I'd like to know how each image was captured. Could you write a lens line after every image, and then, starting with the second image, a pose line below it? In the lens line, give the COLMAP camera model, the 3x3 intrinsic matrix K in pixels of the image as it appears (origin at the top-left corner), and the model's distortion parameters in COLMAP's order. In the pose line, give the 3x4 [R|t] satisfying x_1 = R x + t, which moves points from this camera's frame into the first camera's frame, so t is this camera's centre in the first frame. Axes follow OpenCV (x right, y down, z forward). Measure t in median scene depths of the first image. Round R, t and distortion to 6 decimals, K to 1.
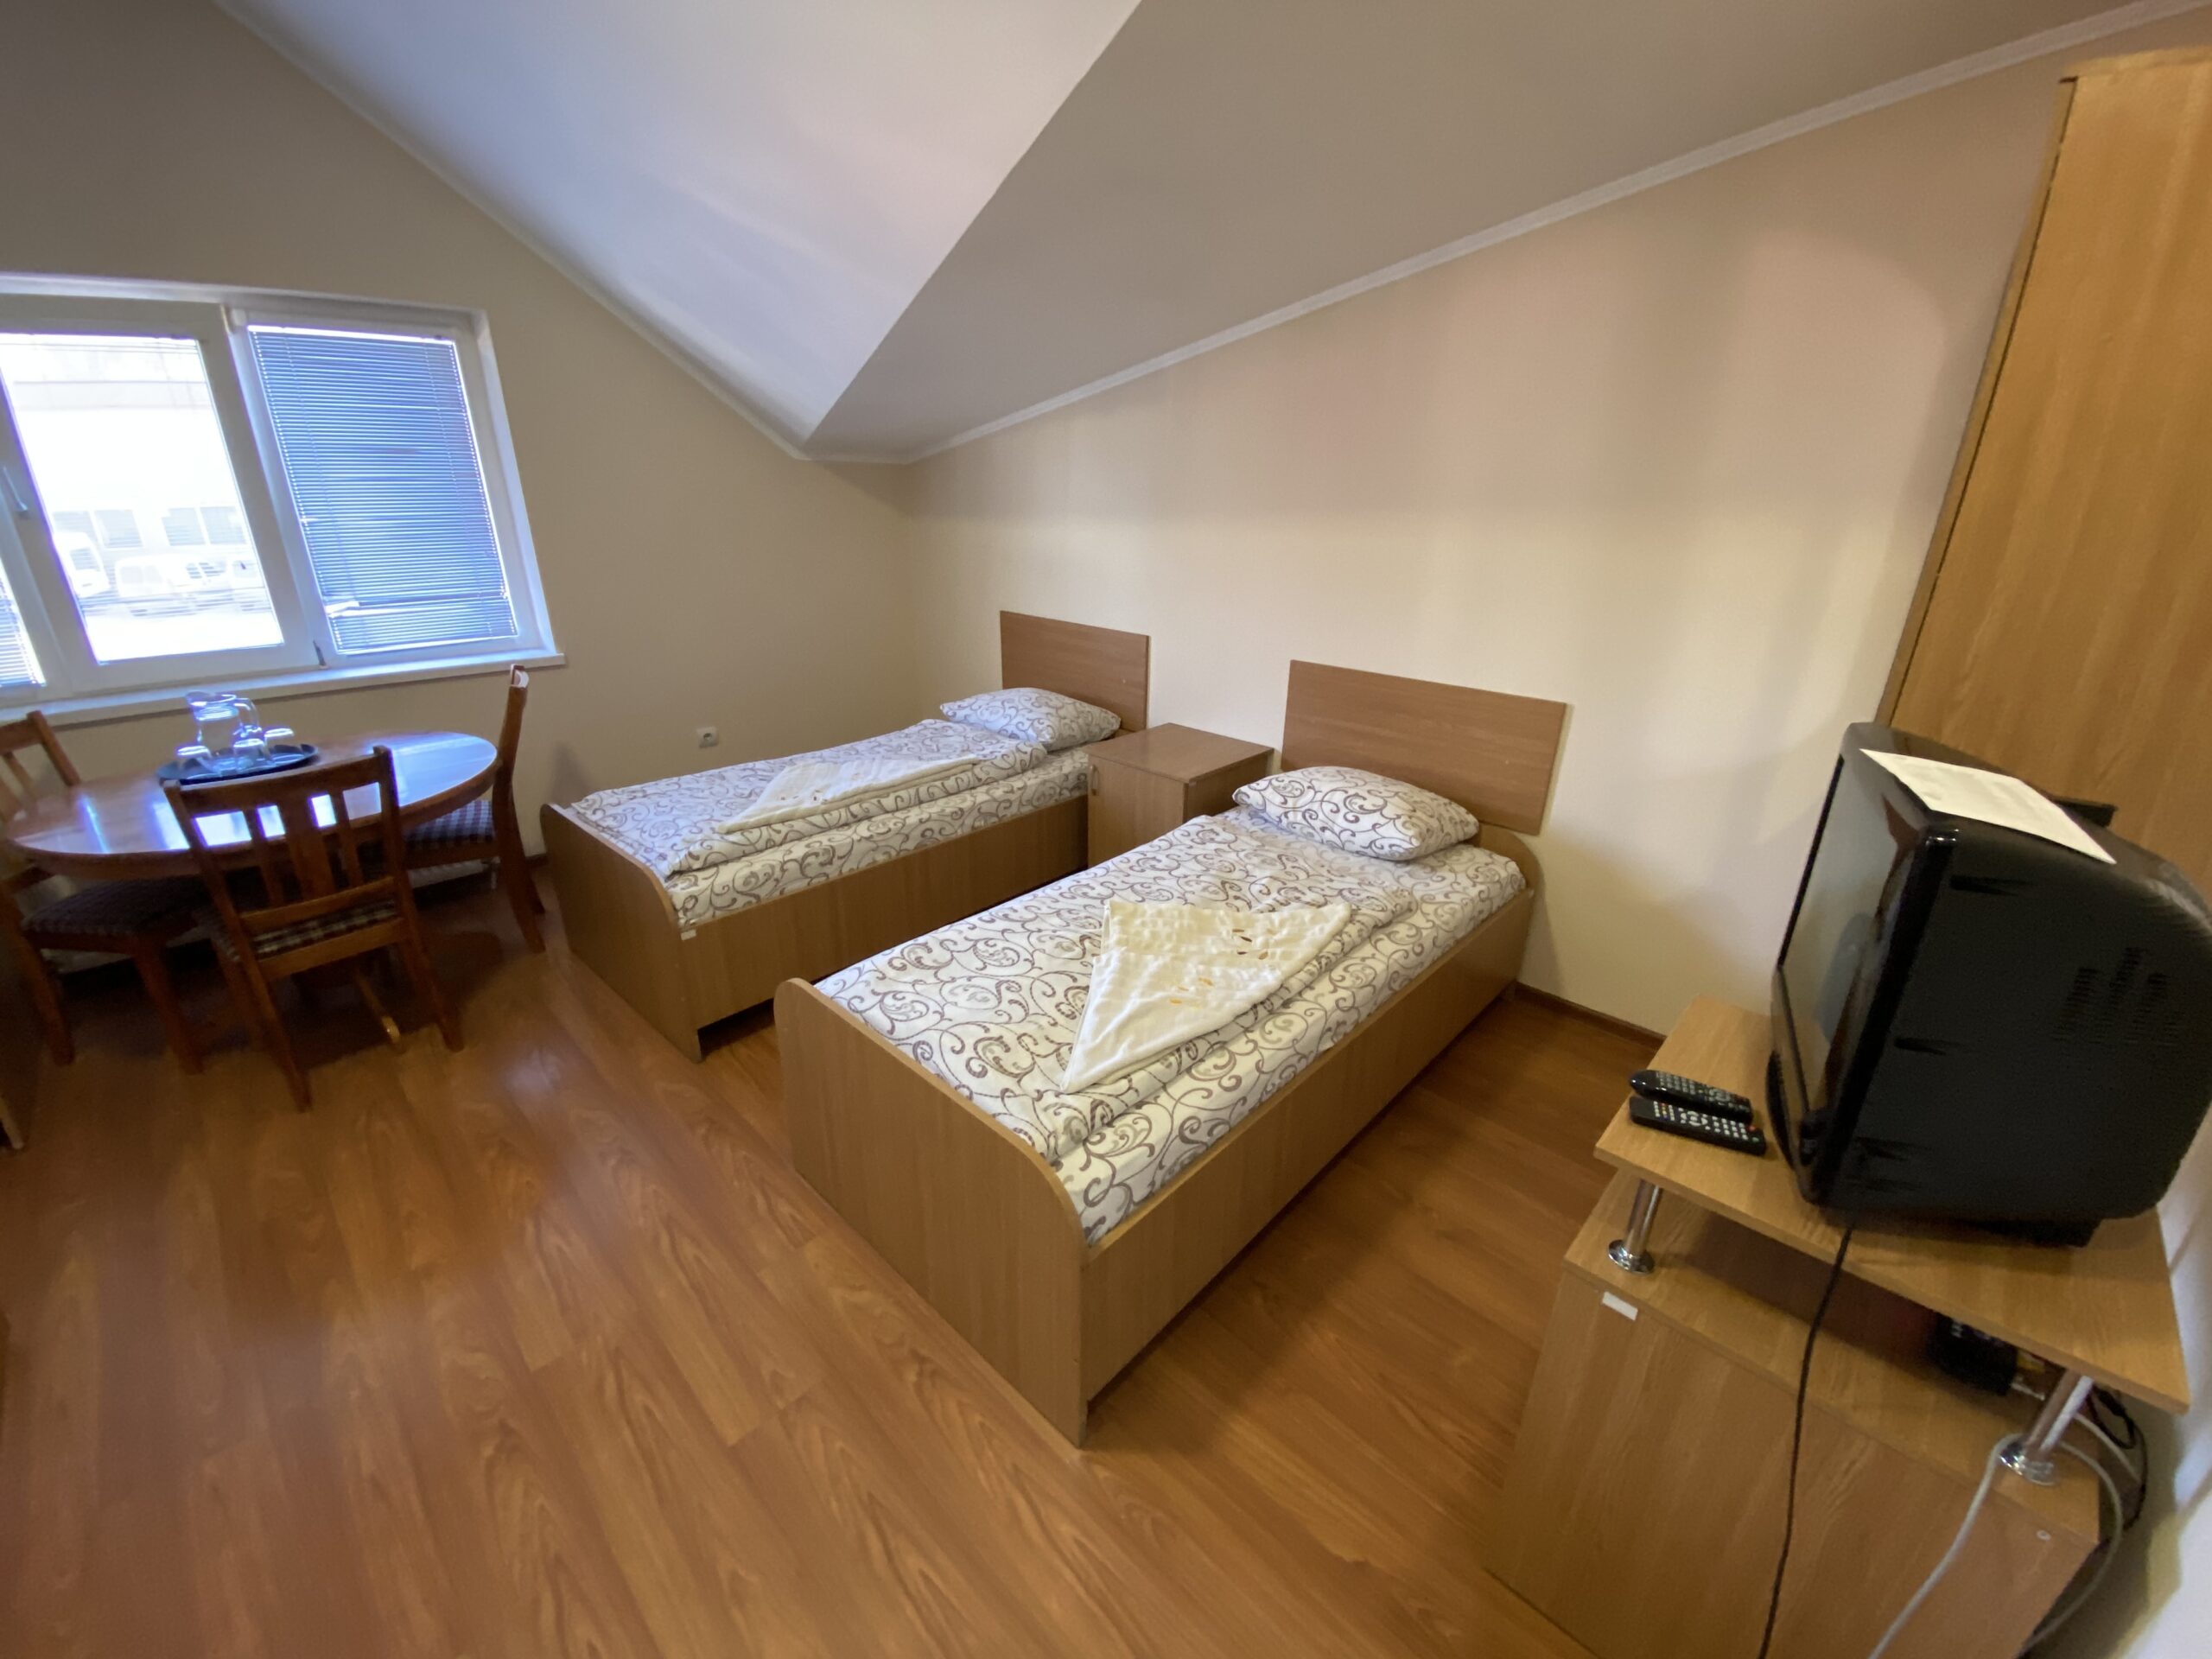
lens RADIAL K [[888.8, 0, 1119.2], [0, 888.8, 831.0], [0, 0, 1]] dist [0.052707, -0.045047]
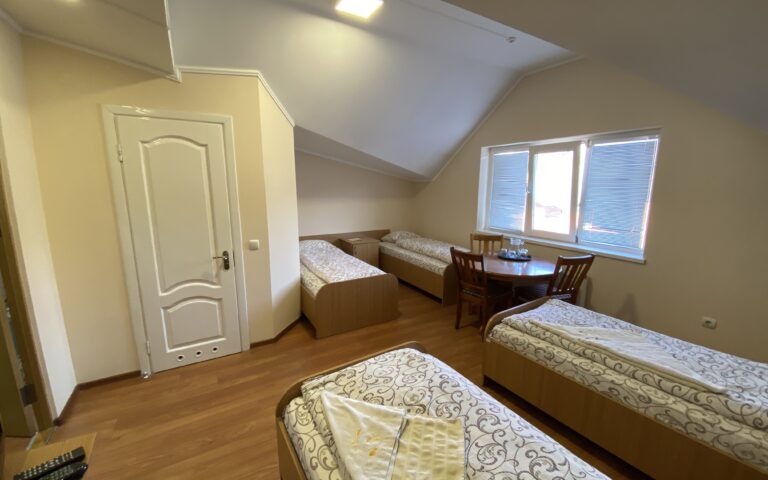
lens RADIAL K [[311.8, 0, 384.0], [0, 311.8, 240.0], [0, 0, 1]] dist [0.013310, -0.017141]
pose [[-0.260885, 0.152389, -0.953266, 0.441980], [-0.361440, 0.900220, 0.242826, -0.260541], [0.895153, 0.407899, -0.179775, 0.691859]]
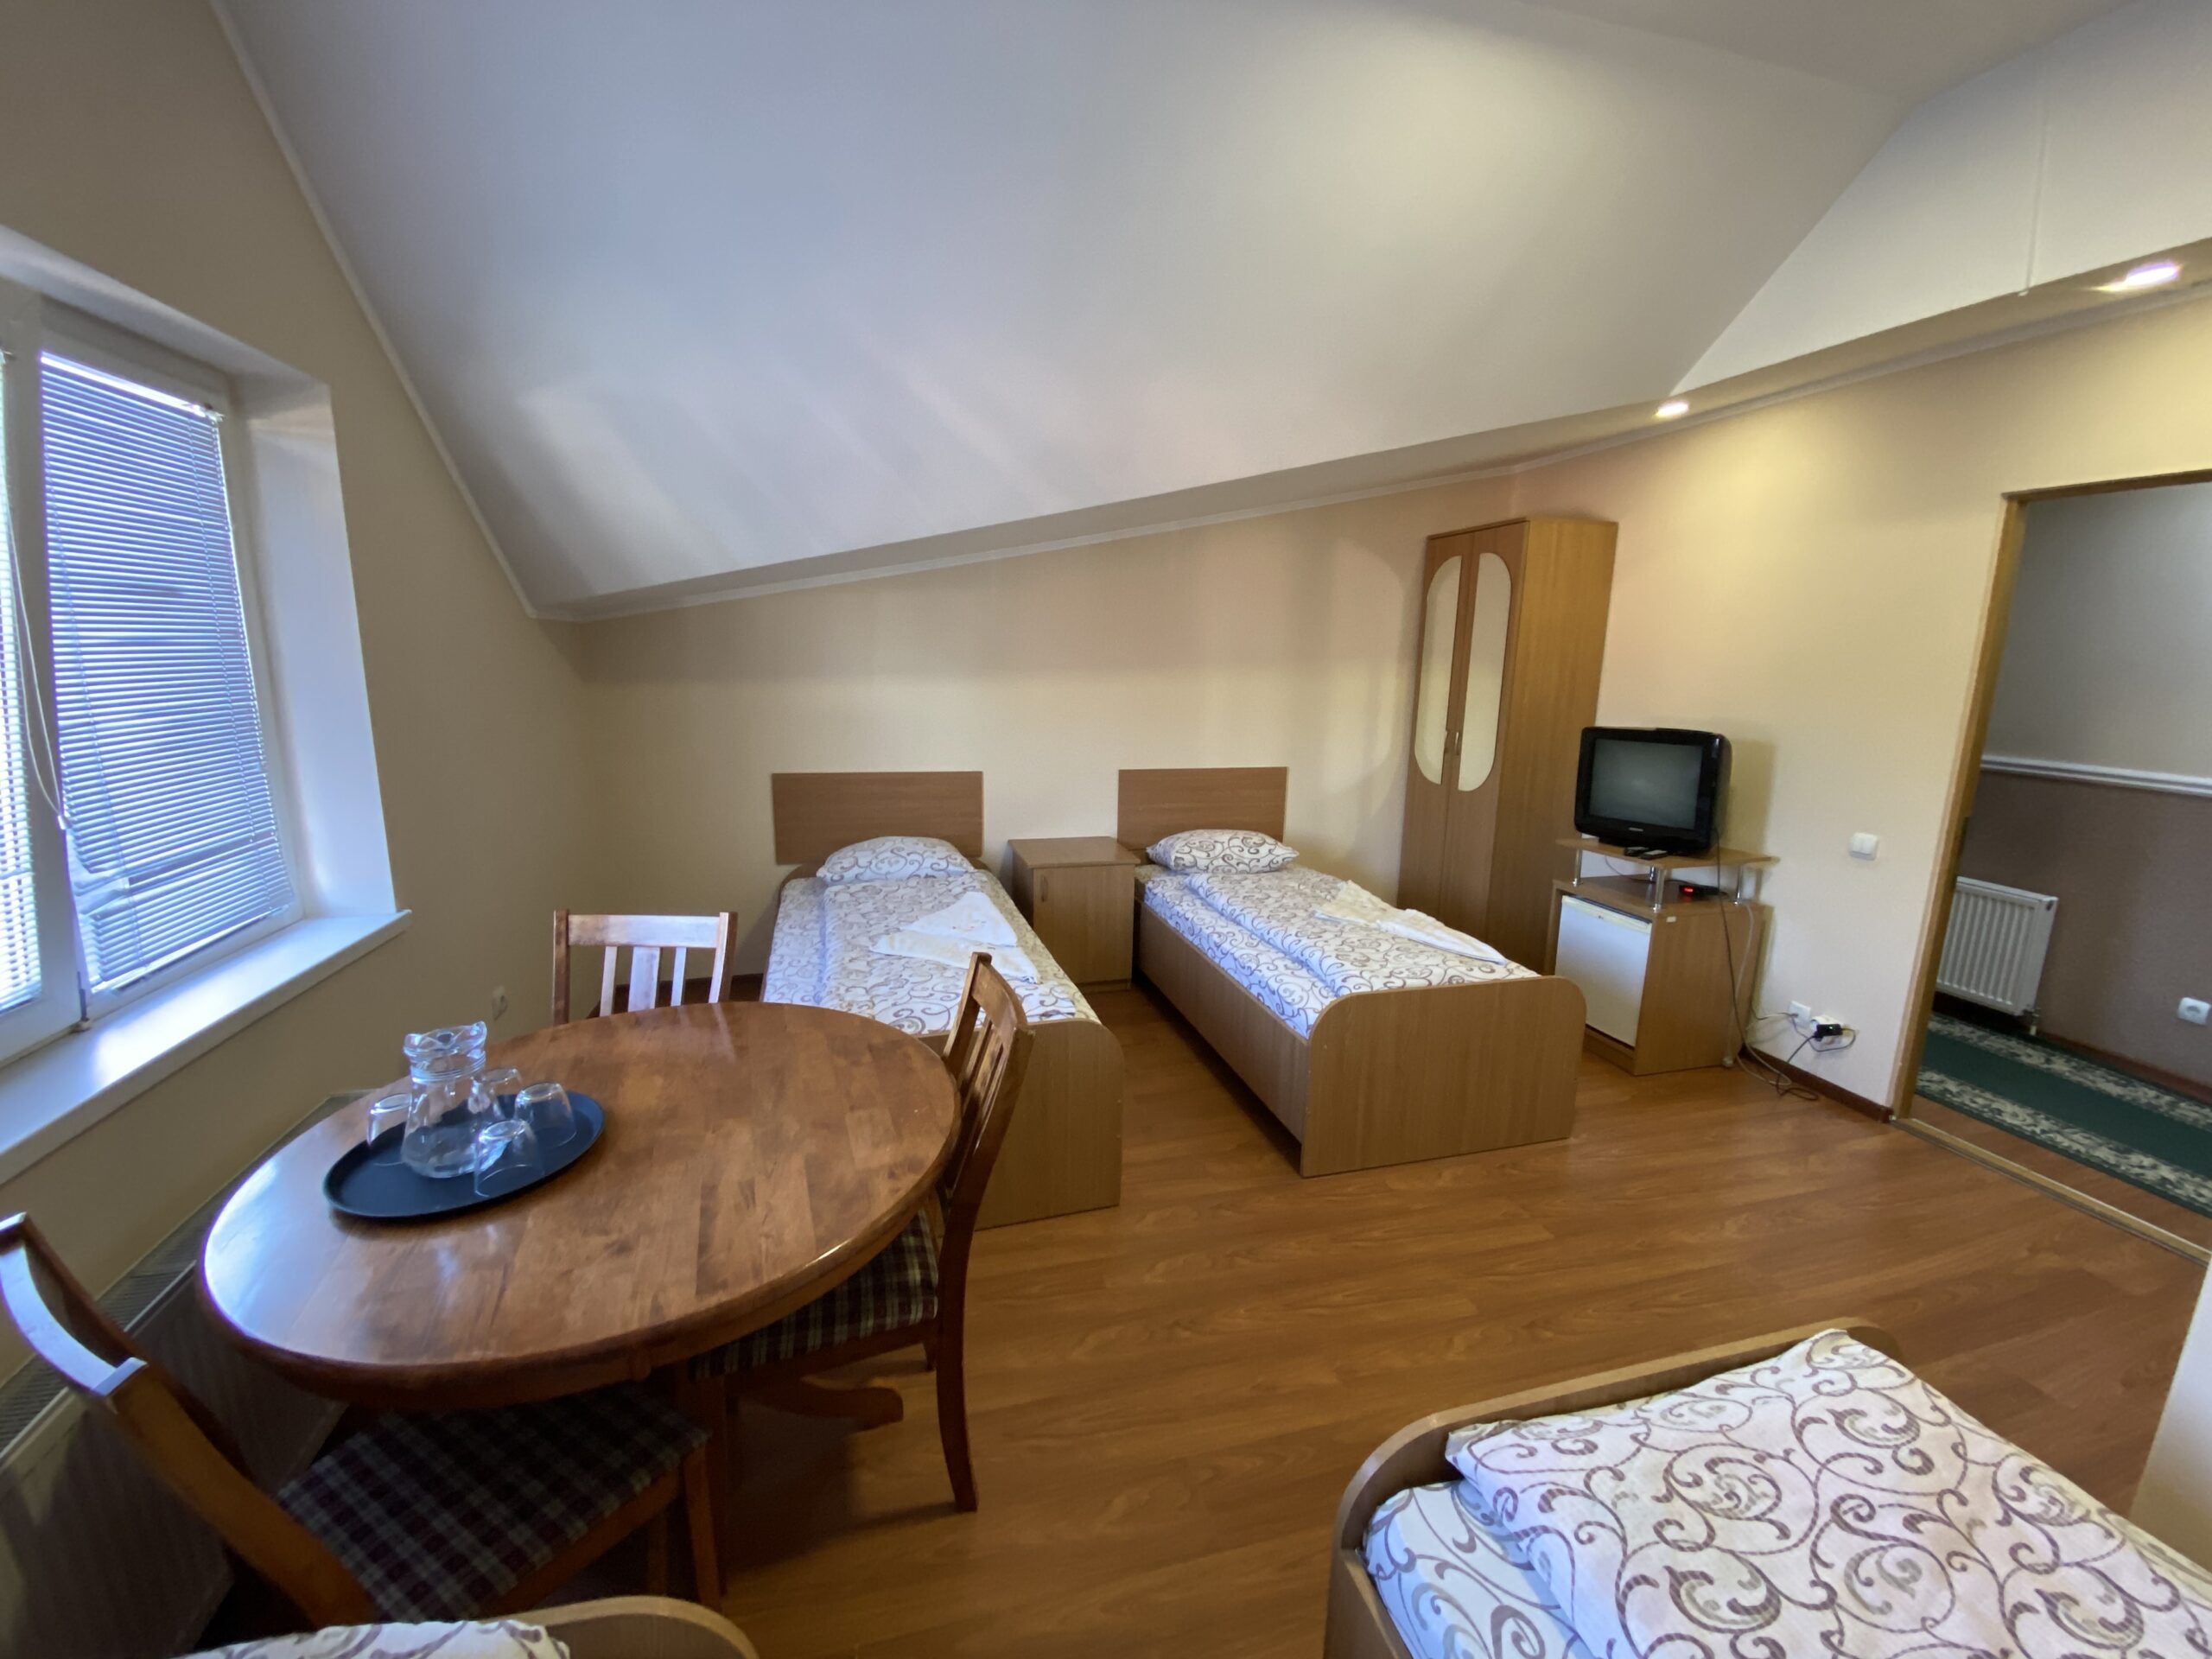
lens RADIAL K [[891.1, 0, 1111.7], [0, 891.1, 826.8], [0, 0, 1]] dist [0.057707, -0.044606]
pose [[0.500406, -0.167979, 0.849339, -1.215515], [0.305964, 0.952009, 0.008019, -0.147101], [-0.809926, 0.255855, 0.527787, 0.365371]]
